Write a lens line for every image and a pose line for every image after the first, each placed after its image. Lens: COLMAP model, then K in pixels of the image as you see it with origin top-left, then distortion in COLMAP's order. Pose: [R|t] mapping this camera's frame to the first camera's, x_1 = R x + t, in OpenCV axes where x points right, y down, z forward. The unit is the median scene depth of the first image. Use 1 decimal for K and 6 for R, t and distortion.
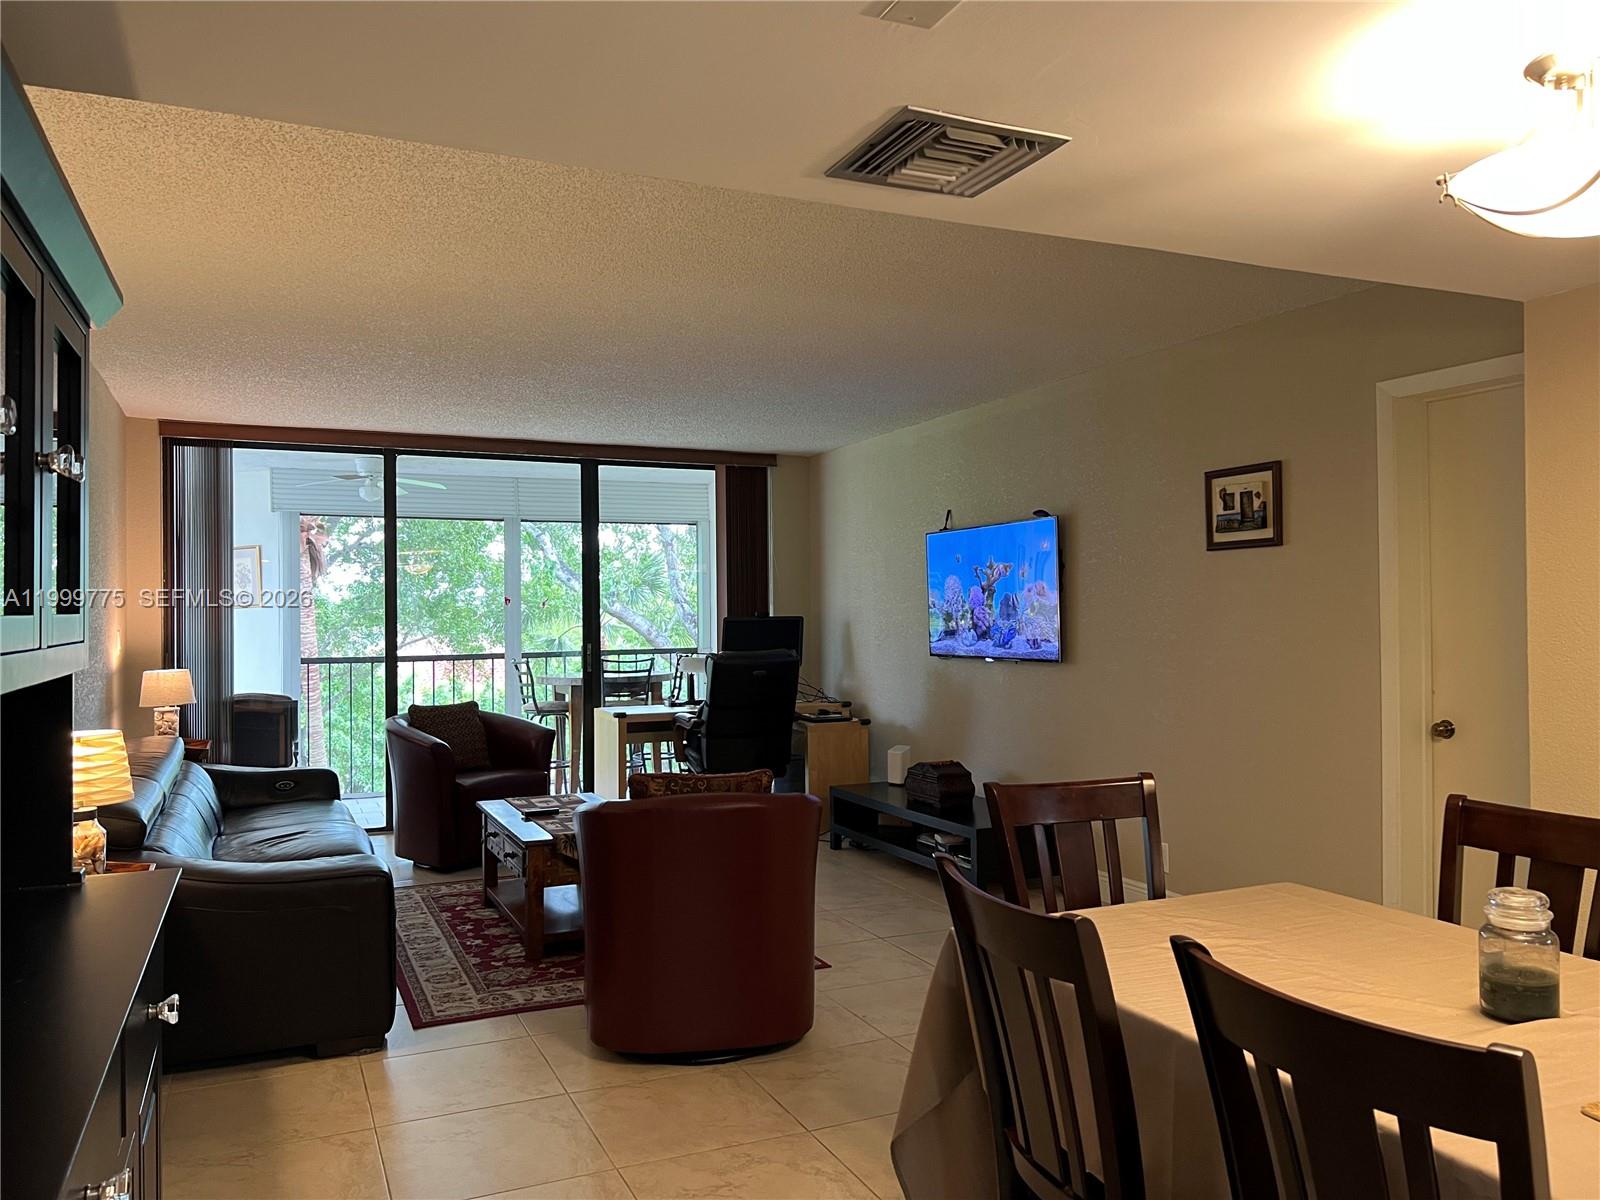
lens RADIAL K [[1198.8, 0, 801.0], [0, 1198.8, 606.1], [0, 0, 1]] dist [0.061279, -0.081399]
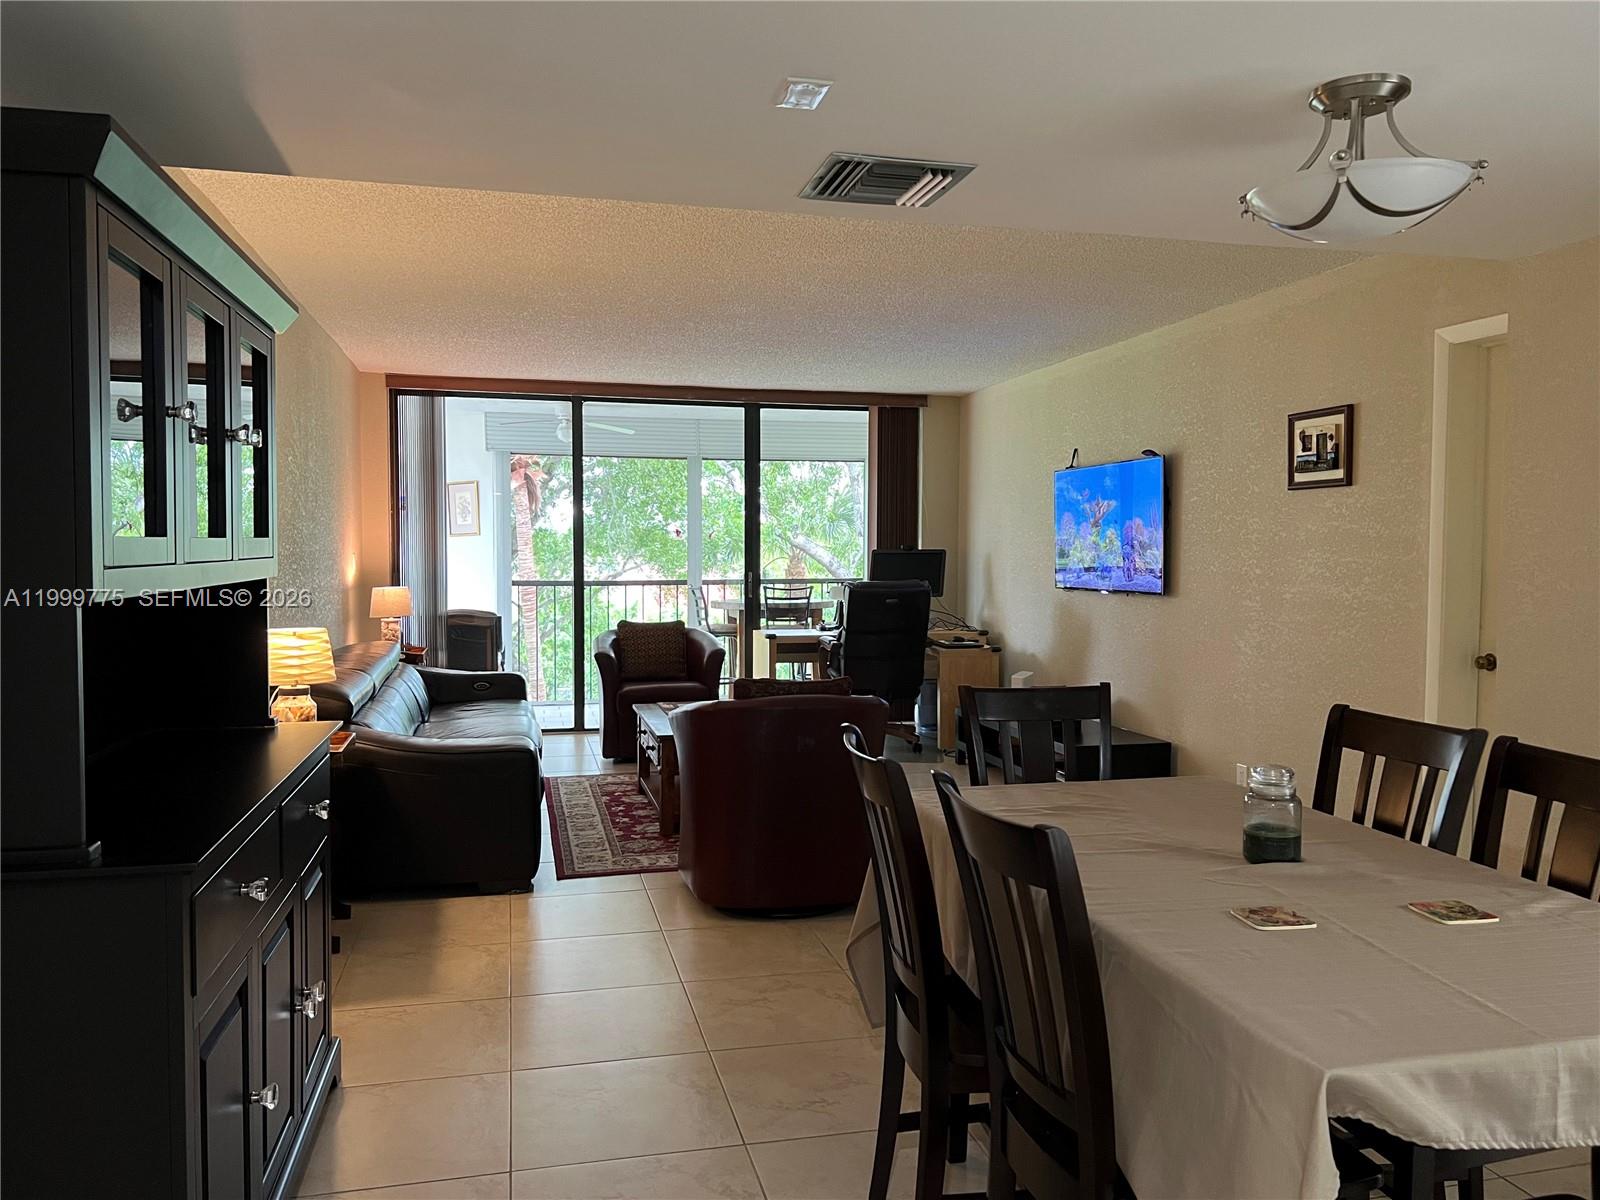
lens RADIAL K [[1201.5, 0, 801.5], [0, 1201.5, 604.4], [0, 0, 1]] dist [0.130622, -0.239366]
pose [[0.982407, 0.021375, -0.185526, 0.097721], [-0.011359, 0.998428, 0.054885, -0.000123], [0.186408, -0.051812, 0.981105, -0.100148]]
